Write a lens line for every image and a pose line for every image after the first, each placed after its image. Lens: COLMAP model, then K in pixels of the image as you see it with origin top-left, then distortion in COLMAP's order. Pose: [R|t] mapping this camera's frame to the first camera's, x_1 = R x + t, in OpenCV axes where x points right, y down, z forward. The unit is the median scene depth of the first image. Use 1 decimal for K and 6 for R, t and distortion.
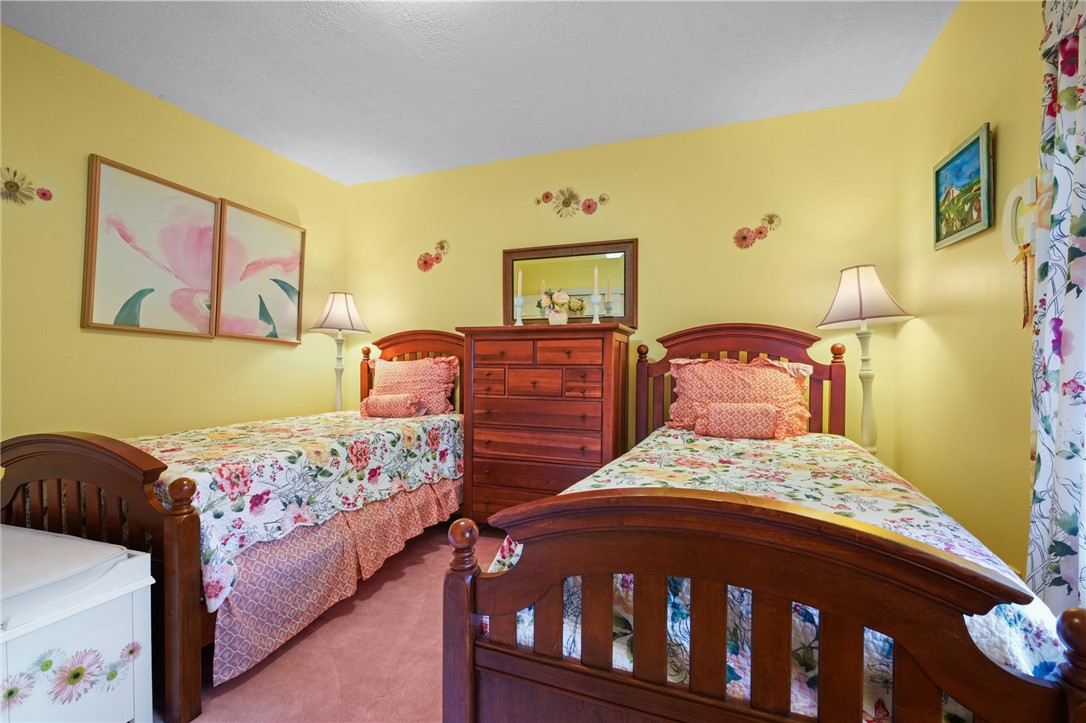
lens RADIAL K [[514.1, 0, 543.0], [0, 514.1, 361.5], [0, 0, 1]] dist [0.000740, -0.000110]
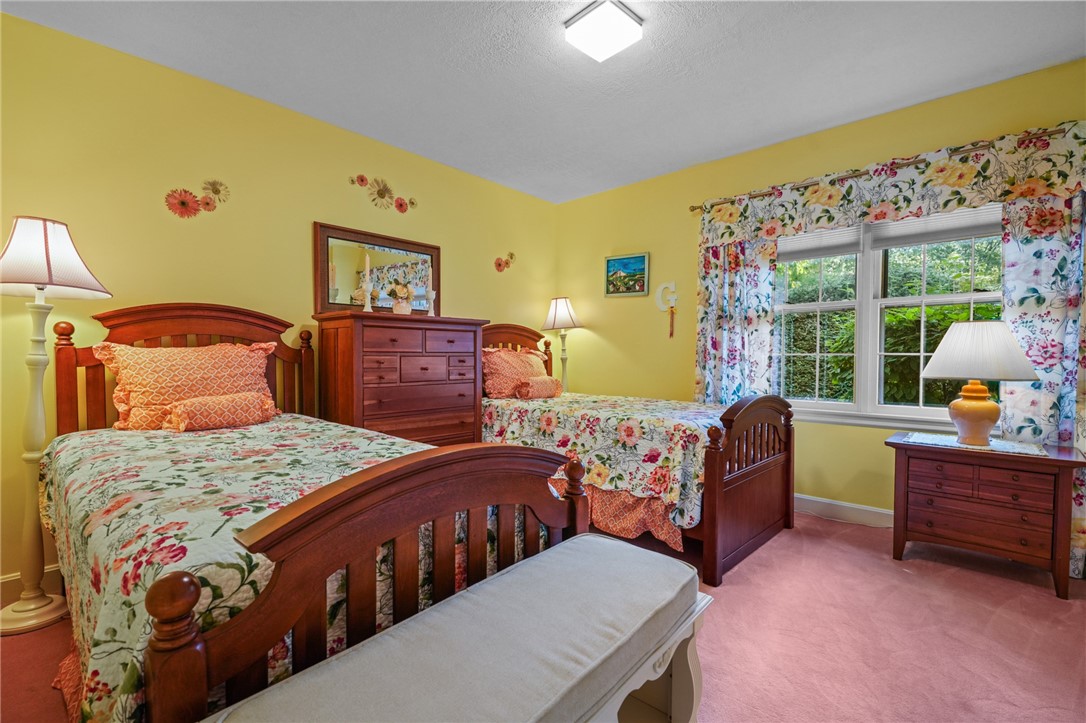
lens RADIAL K [[482.4, 0, 542.6], [0, 482.4, 371.3], [0, 0, 1]] dist [-0.000687, -0.003409]
pose [[0.344161, -0.040747, 0.938026, -0.762236], [-0.009874, 0.998846, 0.047012, -0.003953], [-0.938859, -0.025442, 0.343361, 0.361903]]
